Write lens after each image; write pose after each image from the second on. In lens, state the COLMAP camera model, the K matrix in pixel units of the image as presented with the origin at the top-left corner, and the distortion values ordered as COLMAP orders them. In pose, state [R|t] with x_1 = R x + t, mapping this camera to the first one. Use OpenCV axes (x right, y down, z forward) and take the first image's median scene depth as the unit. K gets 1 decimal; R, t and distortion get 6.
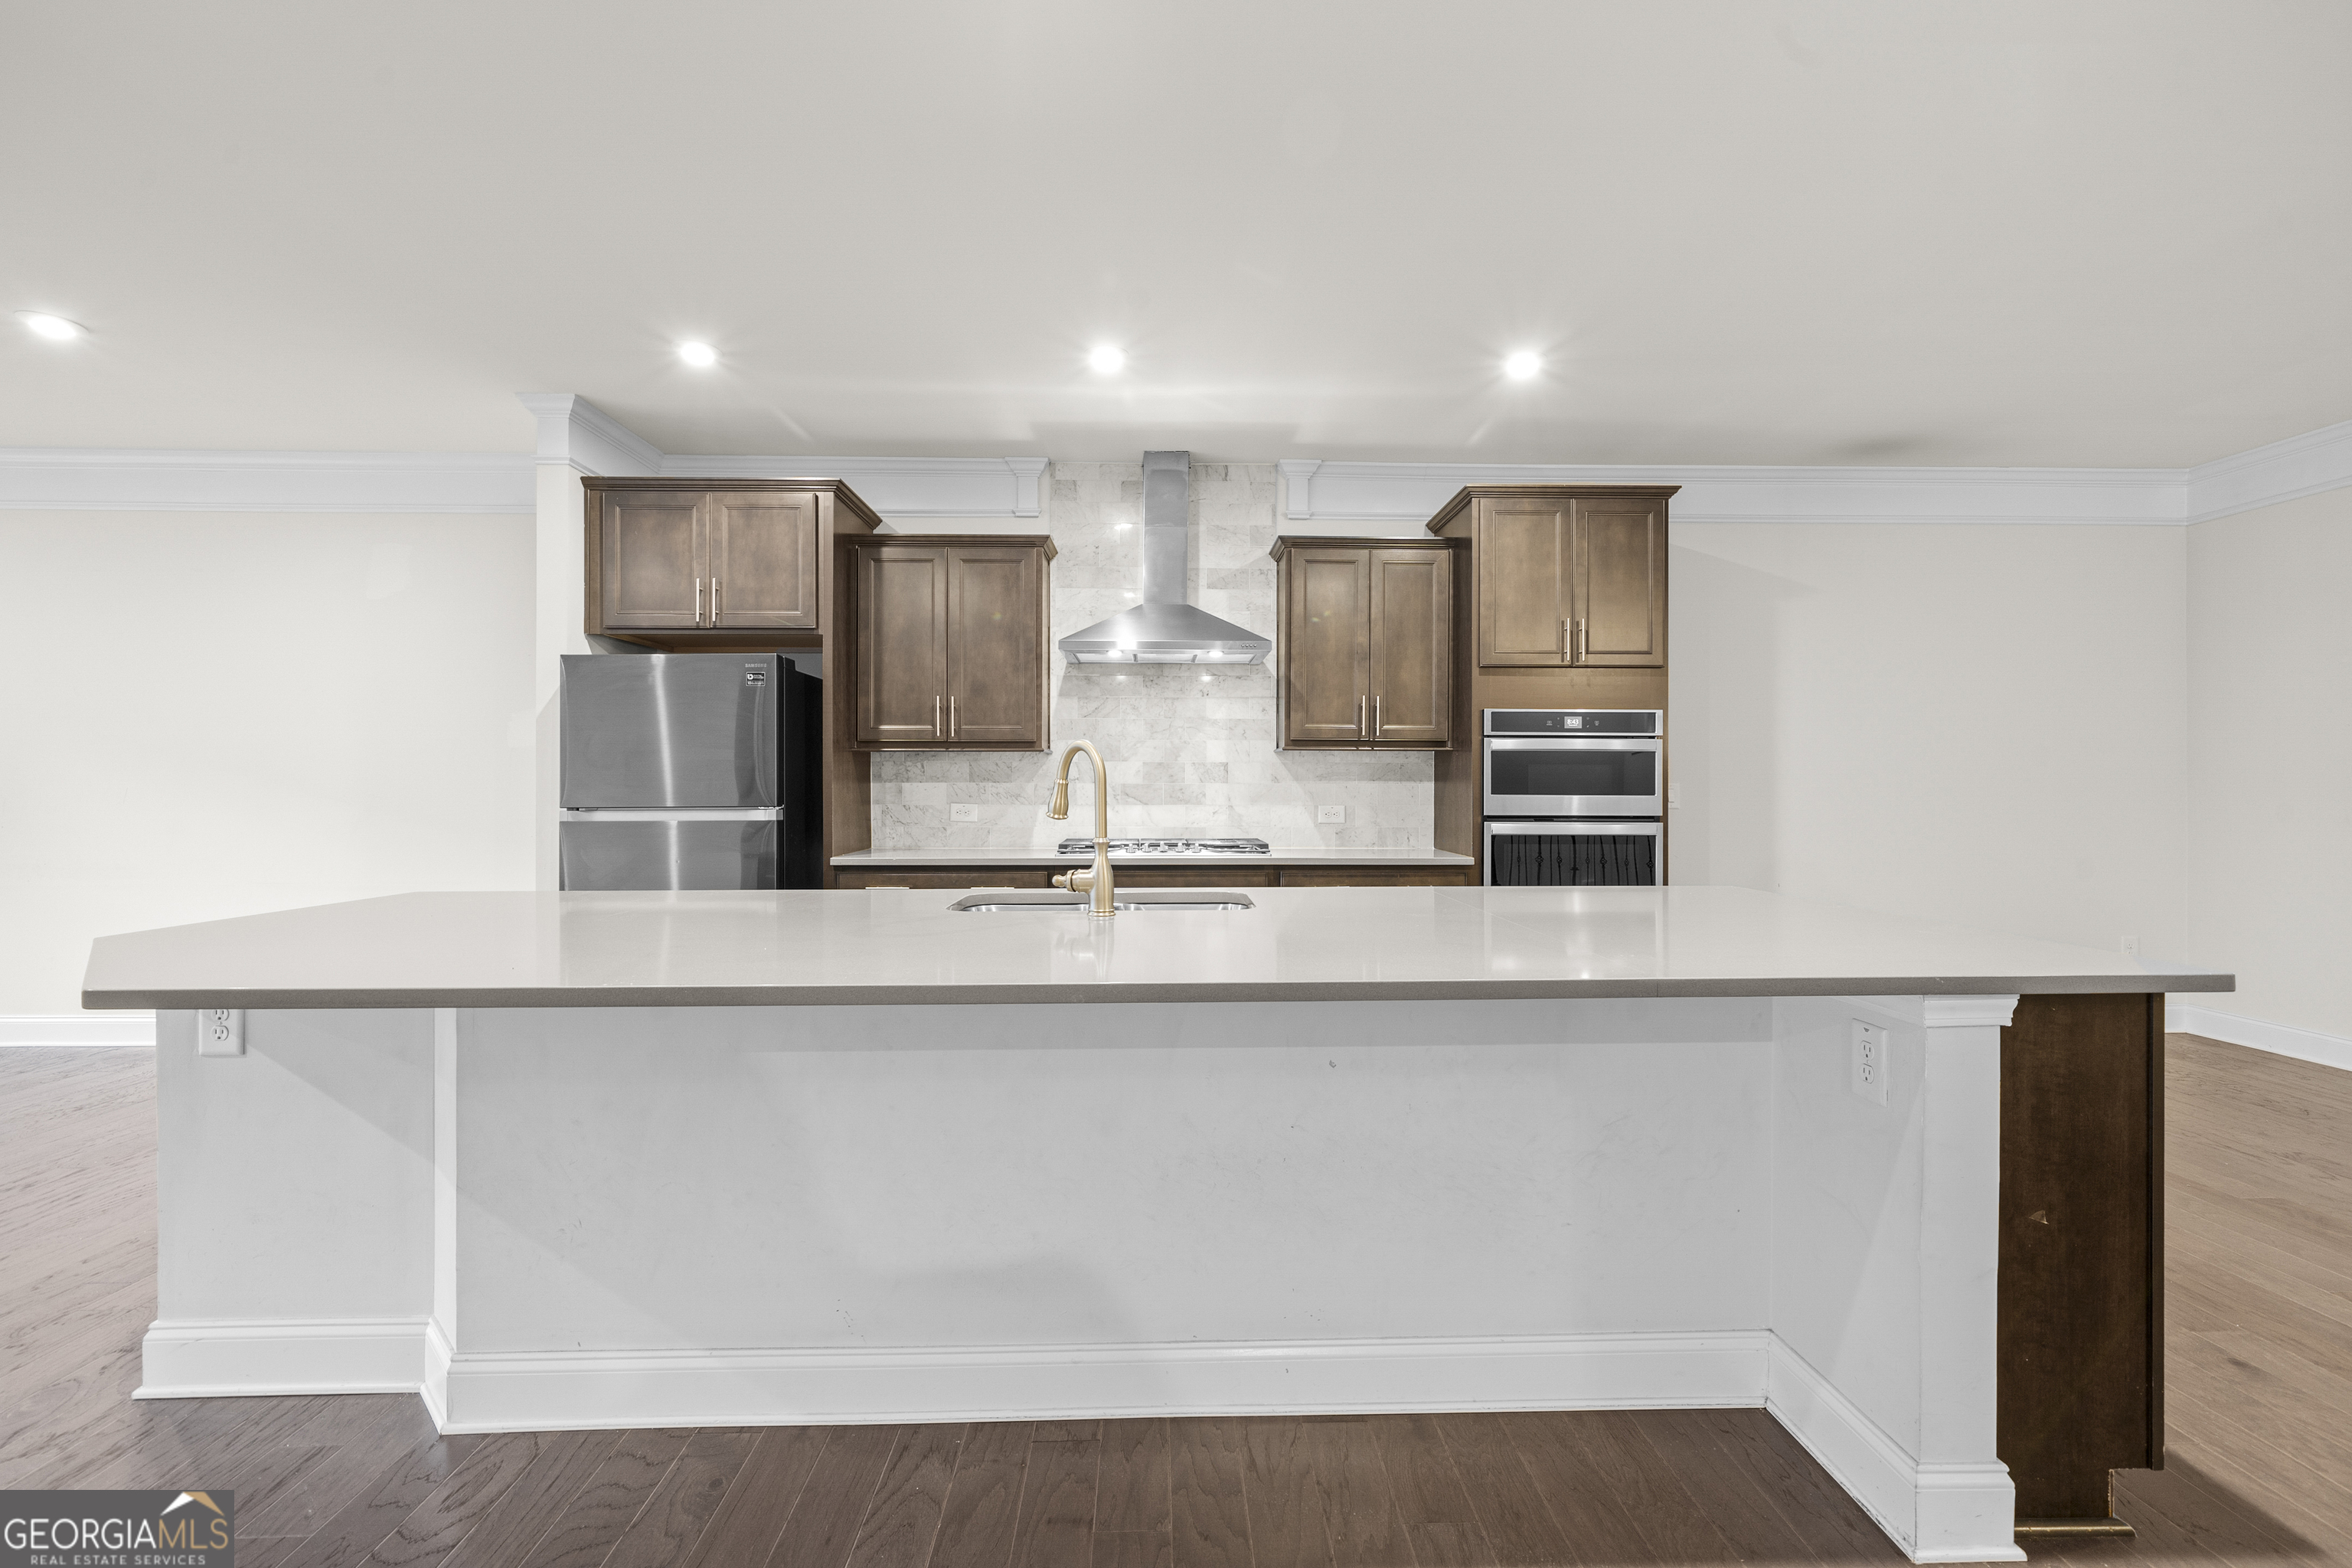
lens RADIAL K [[992.2, 0, 1184.3], [0, 992.2, 782.6], [0, 0, 1]] dist [0.000080, 0.000709]
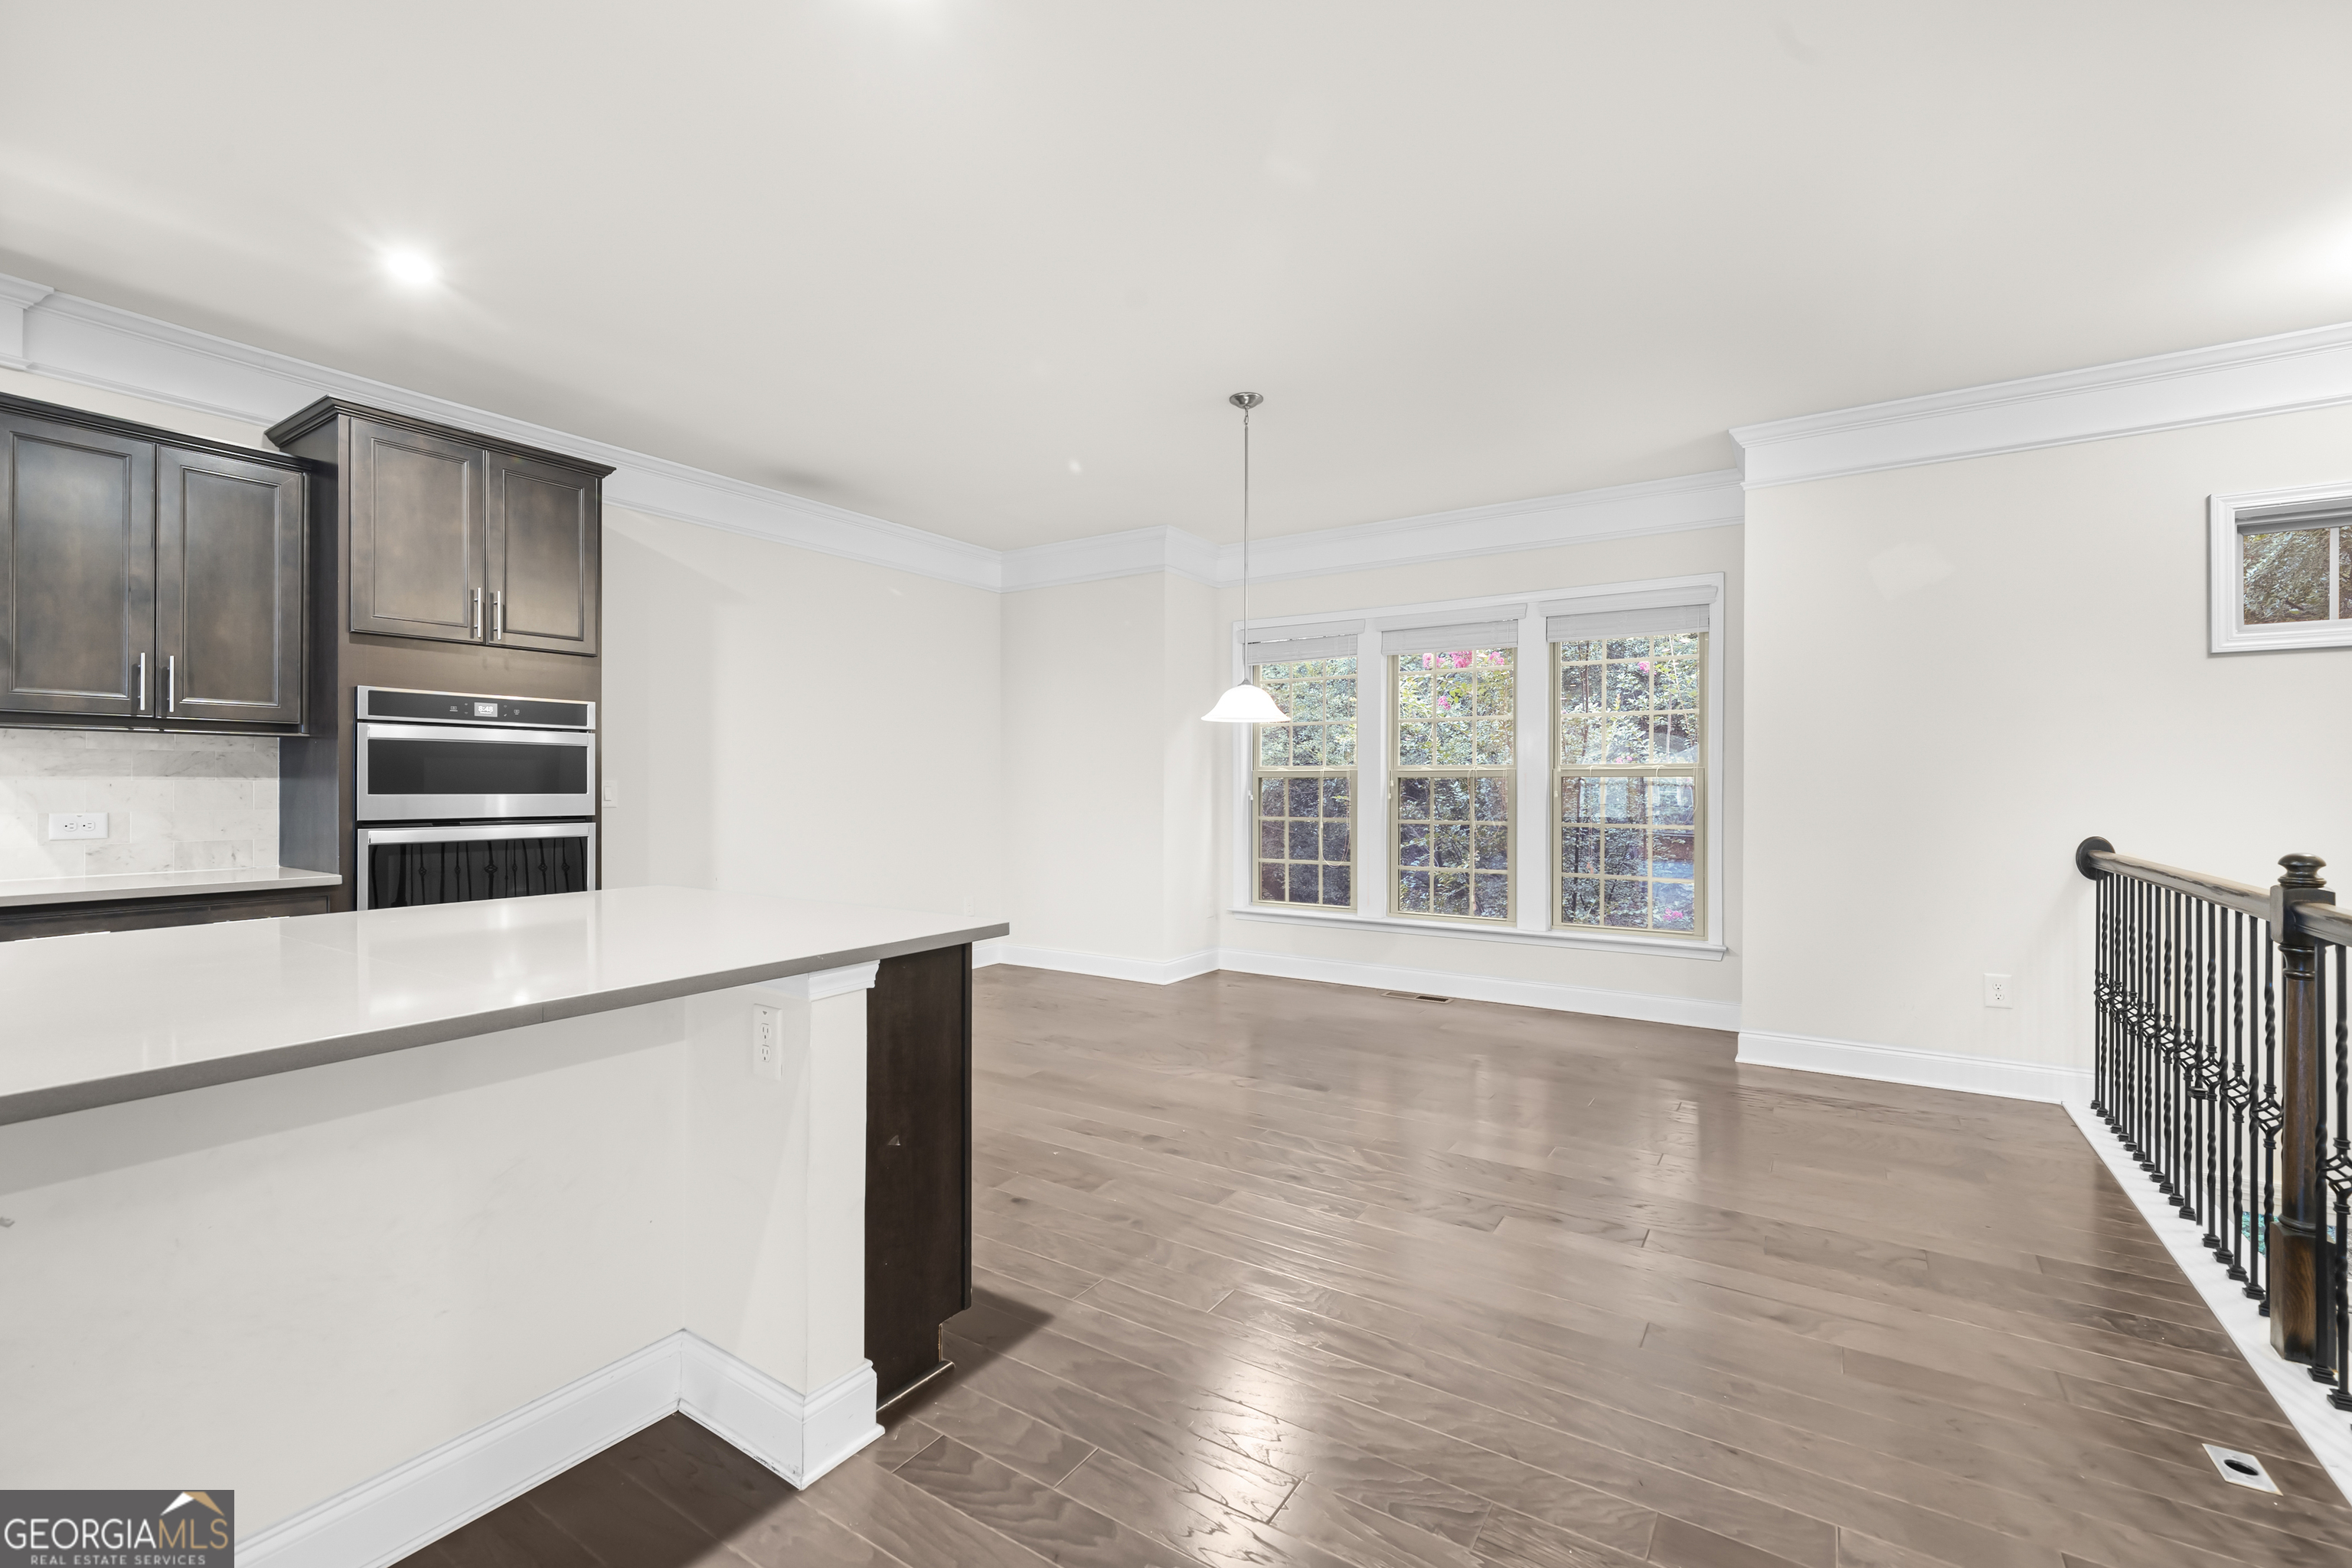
lens RADIAL K [[992.2, 0, 1171.9], [0, 992.2, 785.6], [0, 0, 1]] dist [0.000080, 0.000709]
pose [[0.579042, -0.001701, 0.815296, 0.033530], [-0.002390, 0.999990, 0.003784, 0.000525], [-0.815294, -0.004140, 0.579032, 0.014174]]
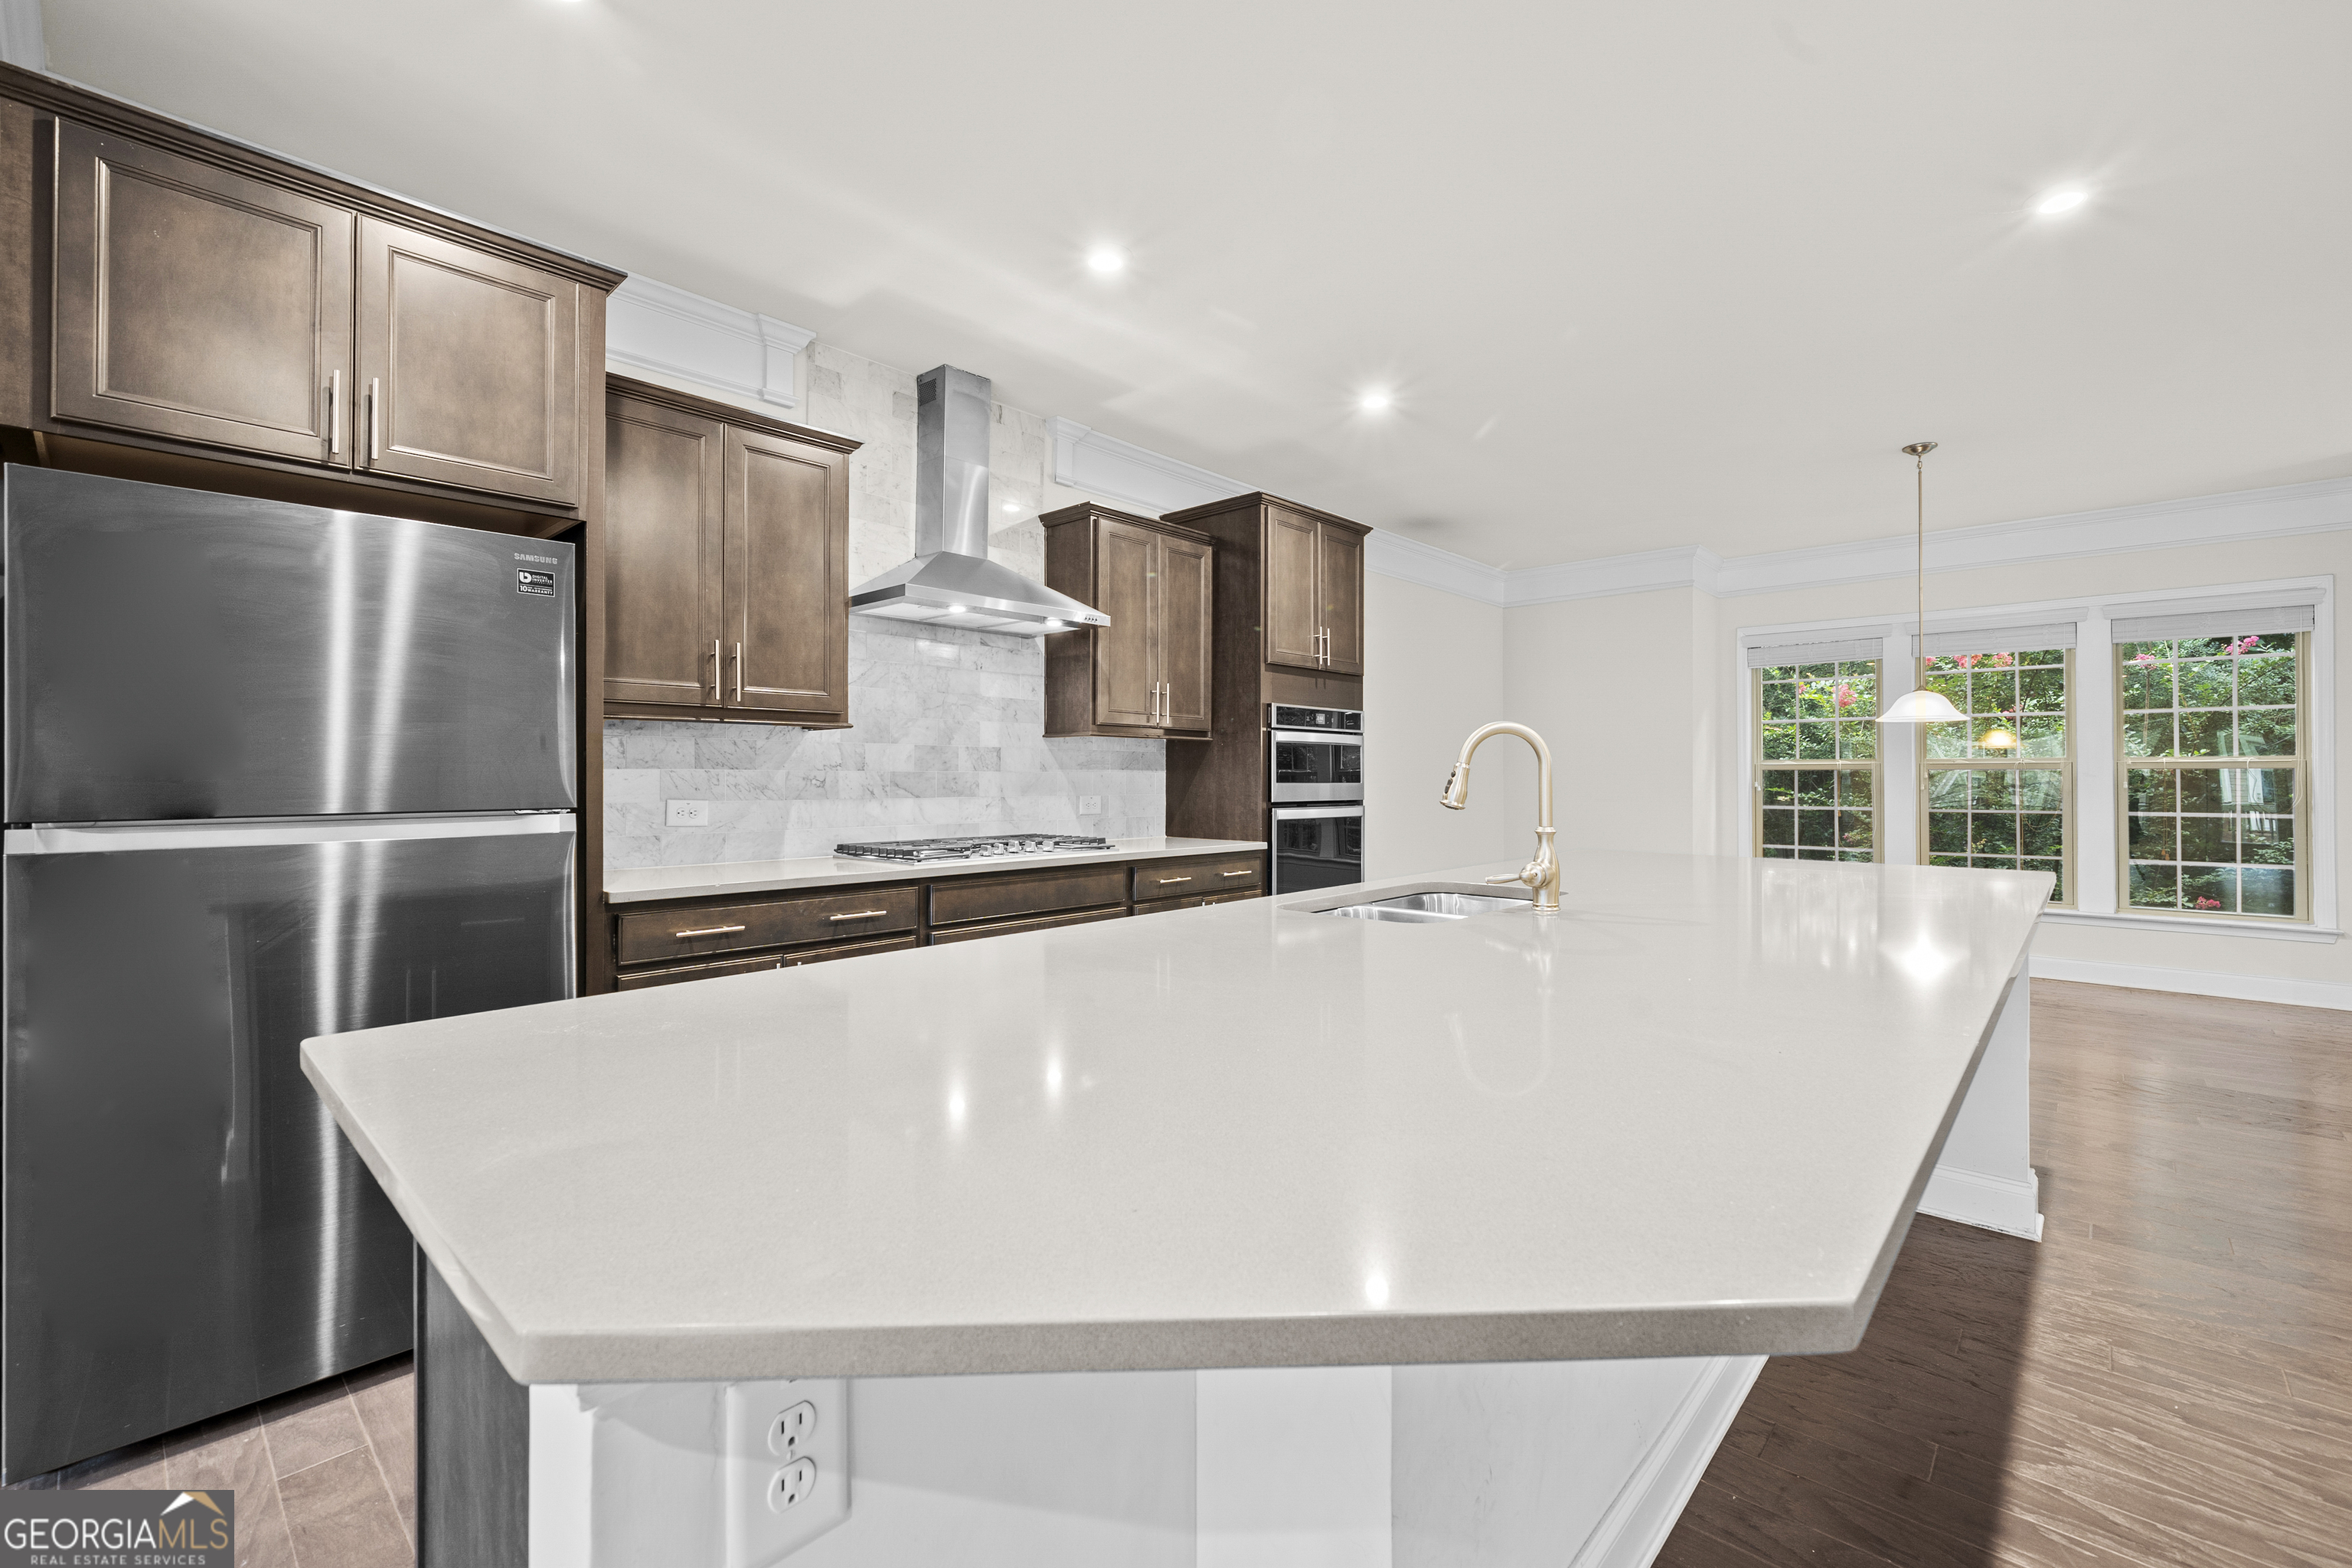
lens RADIAL K [[992.2, 0, 1189.6], [0, 992.2, 776.4], [0, 0, 1]] dist [0.000080, 0.000709]
pose [[0.702016, 0.000164, 0.712161, -0.520280], [-0.002448, 0.999995, 0.002183, 0.002931], [-0.712157, -0.003276, 0.702012, 0.307557]]
